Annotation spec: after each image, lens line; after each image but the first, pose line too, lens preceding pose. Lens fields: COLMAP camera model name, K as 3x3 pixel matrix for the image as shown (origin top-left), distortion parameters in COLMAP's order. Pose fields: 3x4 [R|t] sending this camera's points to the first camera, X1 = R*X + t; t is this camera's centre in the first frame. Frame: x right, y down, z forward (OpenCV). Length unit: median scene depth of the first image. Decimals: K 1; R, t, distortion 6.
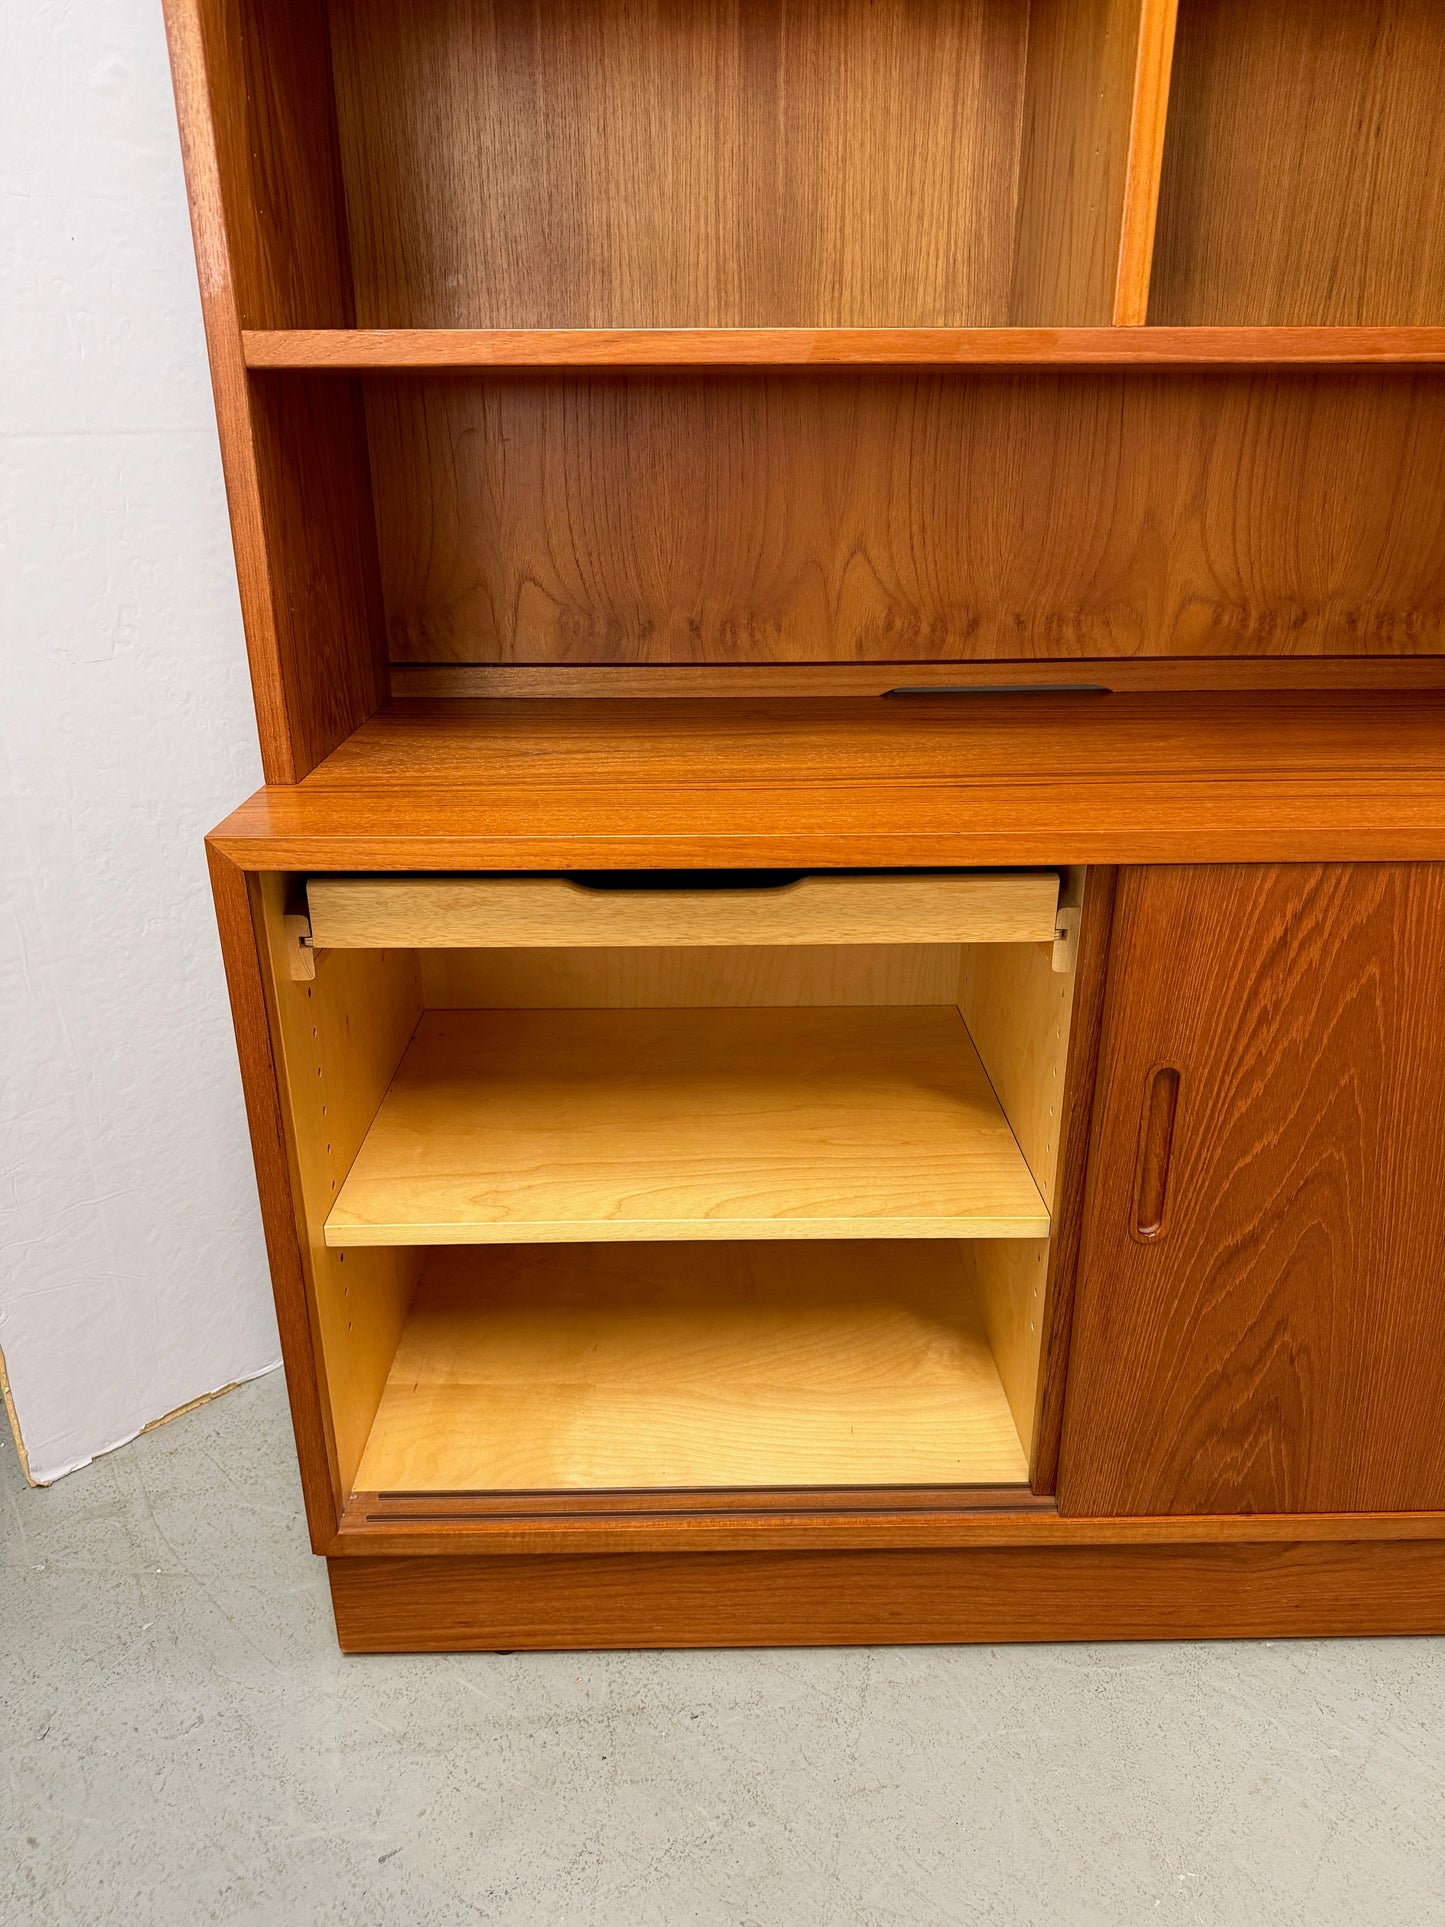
lens RADIAL K [[1377.2, 0, 716.3], [0, 1377.2, 975.9], [0, 0, 1]] dist [0.022871, -0.035876]
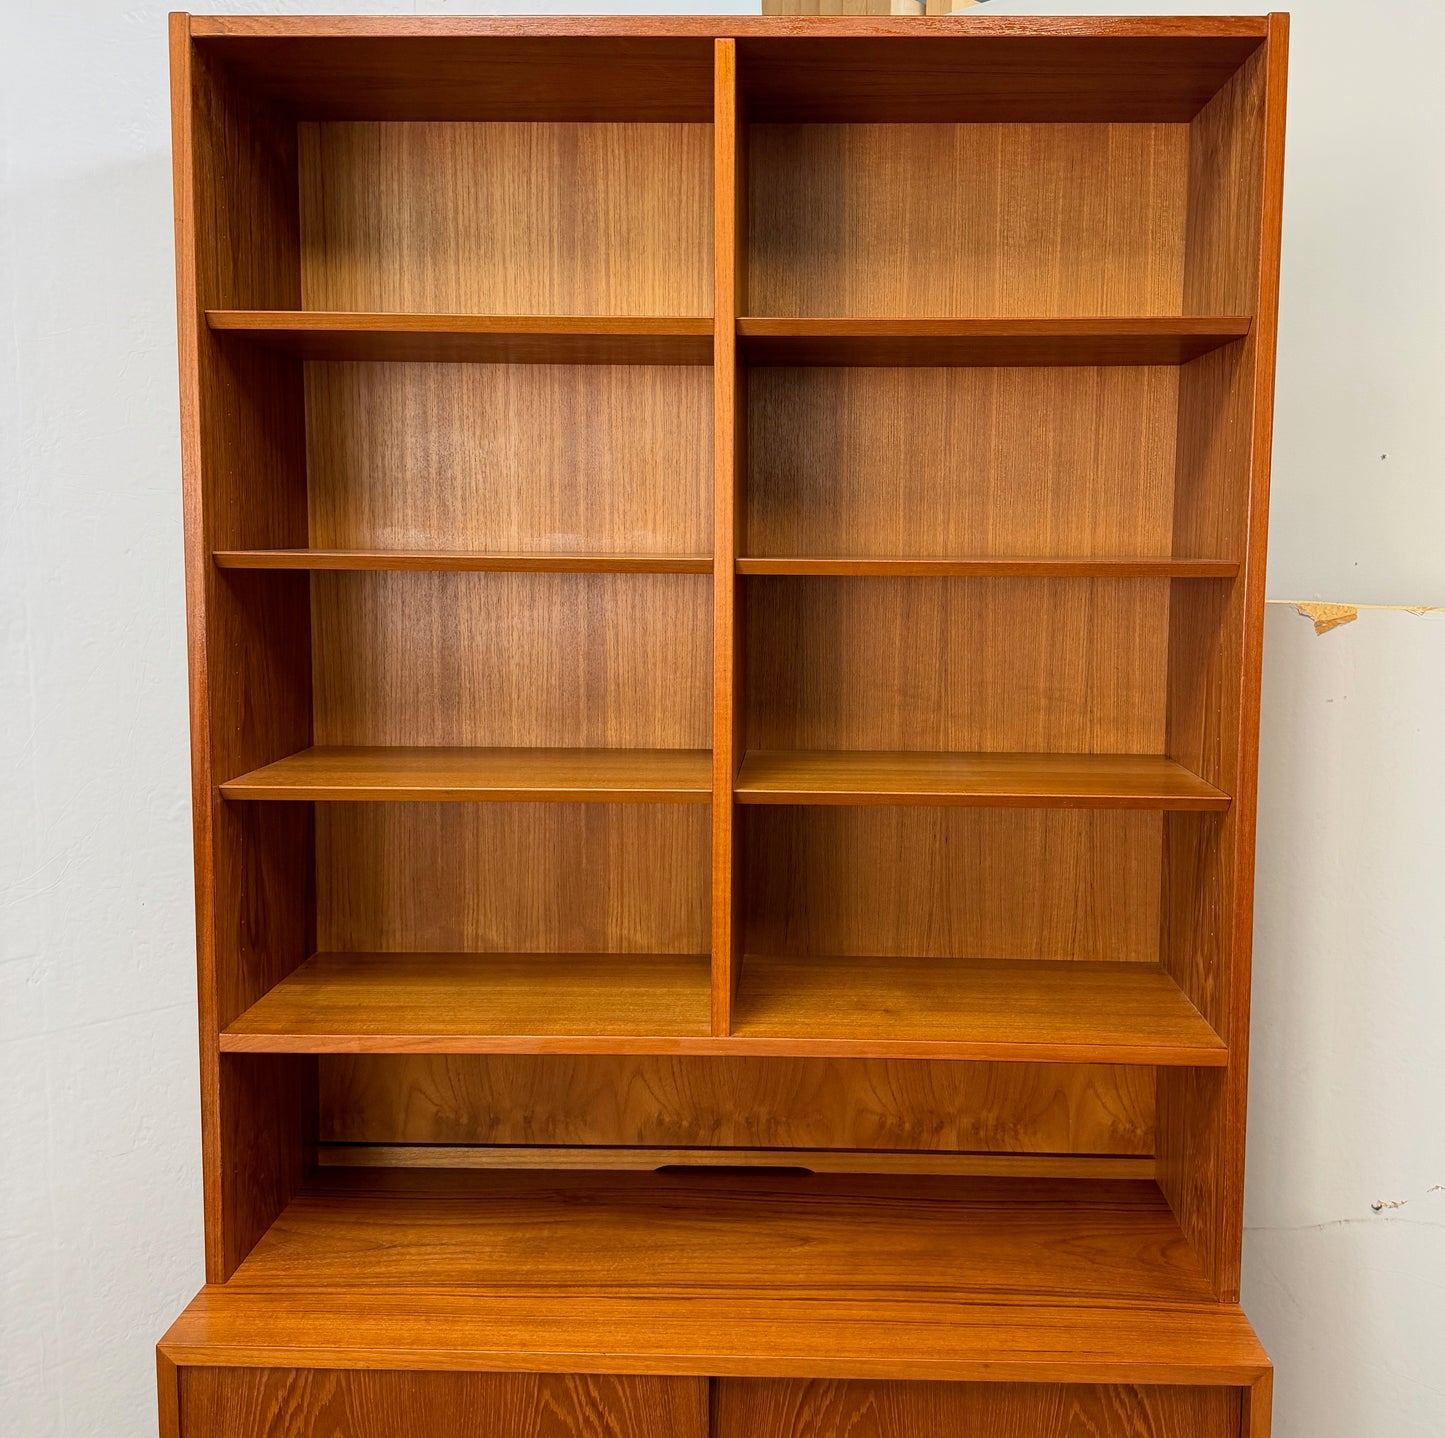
lens RADIAL K [[1494.0, 0, 786.7], [0, 1494.0, 663.4], [0, 0, 1]] dist [0.009635, 0.000000]
pose [[0.999304, 0.016847, -0.033294, 0.337435], [-0.025772, 0.956878, -0.289344, -0.292620], [0.026984, 0.290000, 0.956646, -0.735697]]
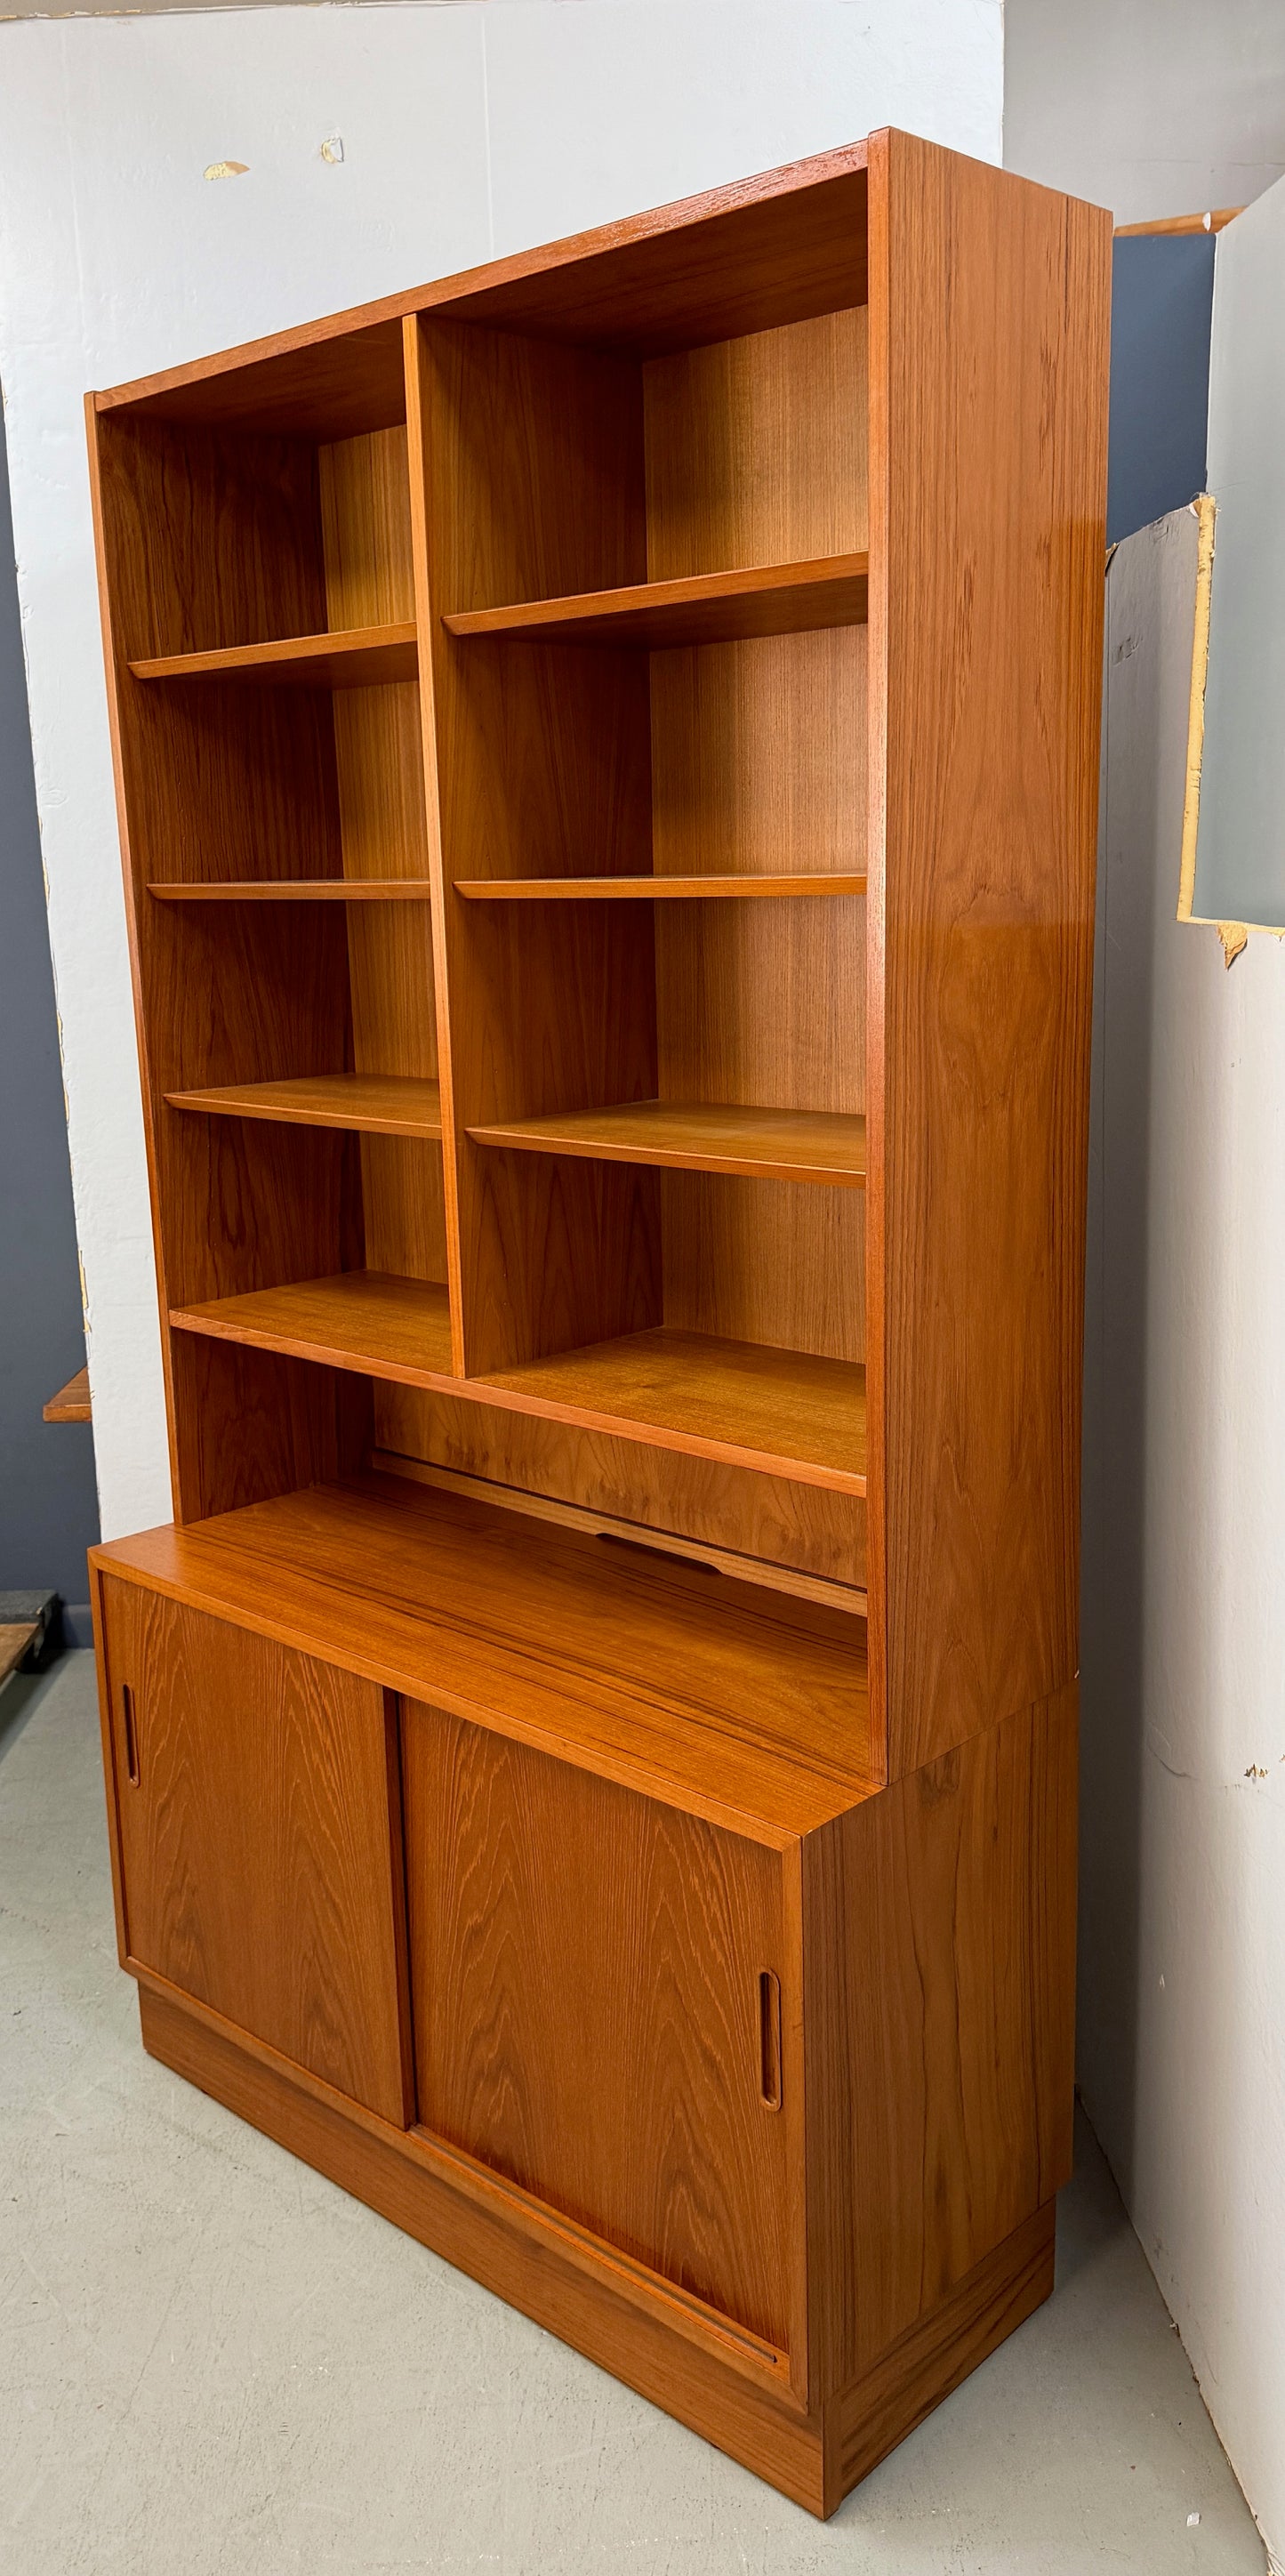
lens RADIAL K [[1983.3, 0, 588.0], [0, 1983.3, 1265.2], [0, 0, 1]] dist [0.064629, -0.071301]
pose [[0.703910, 0.127155, -0.698815, 1.641781], [-0.246929, 0.966287, -0.072906, -0.357936], [0.665985, 0.223877, 0.711578, -0.532485]]
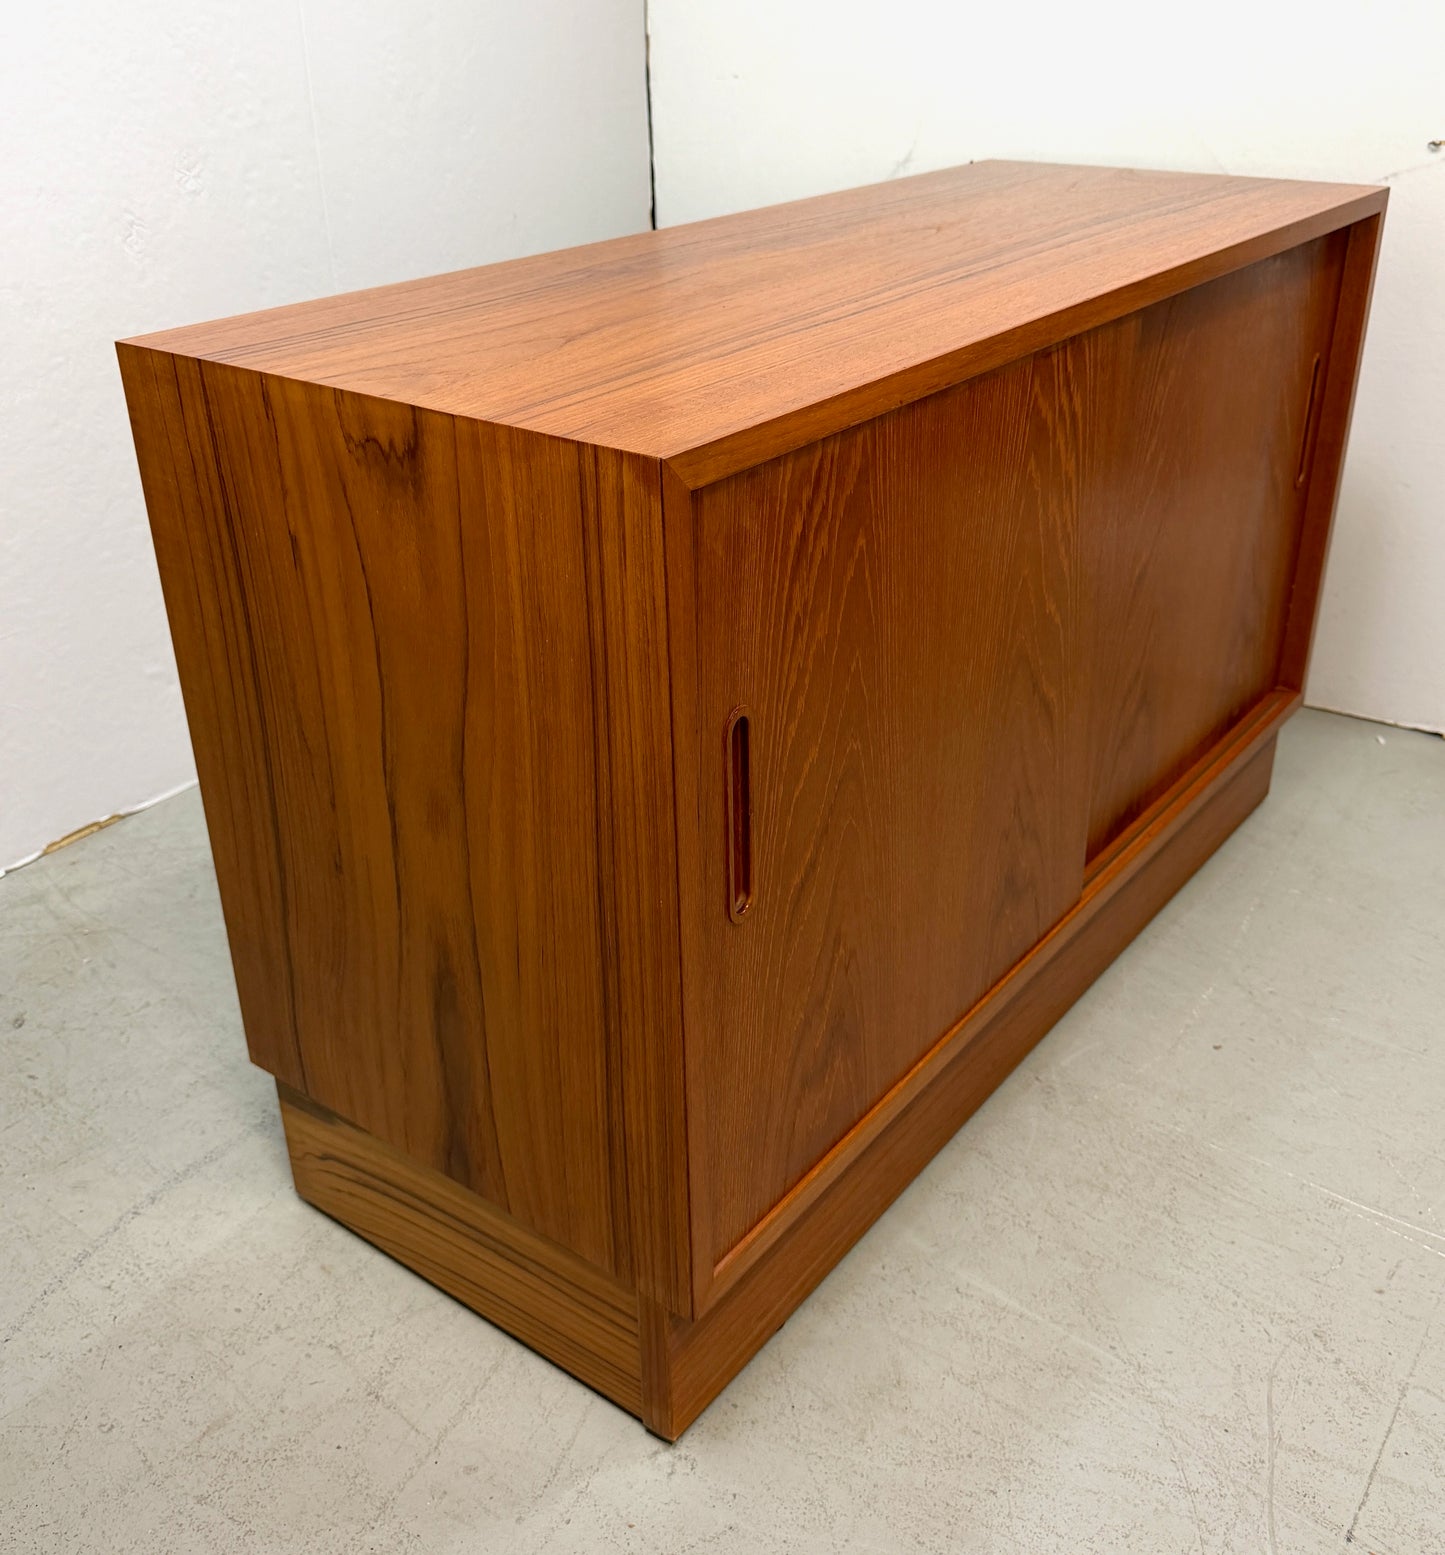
lens RADIAL K [[1553.6, 0, 759.2], [0, 1553.6, 736.6], [0, 0, 1]] dist [0.115232, 0.000000]
pose [[0.600015, -0.355193, 0.716812, -0.787731], [0.307337, 0.929613, 0.203380, -0.088054], [-0.738597, 0.098272, 0.666946, 0.286452]]
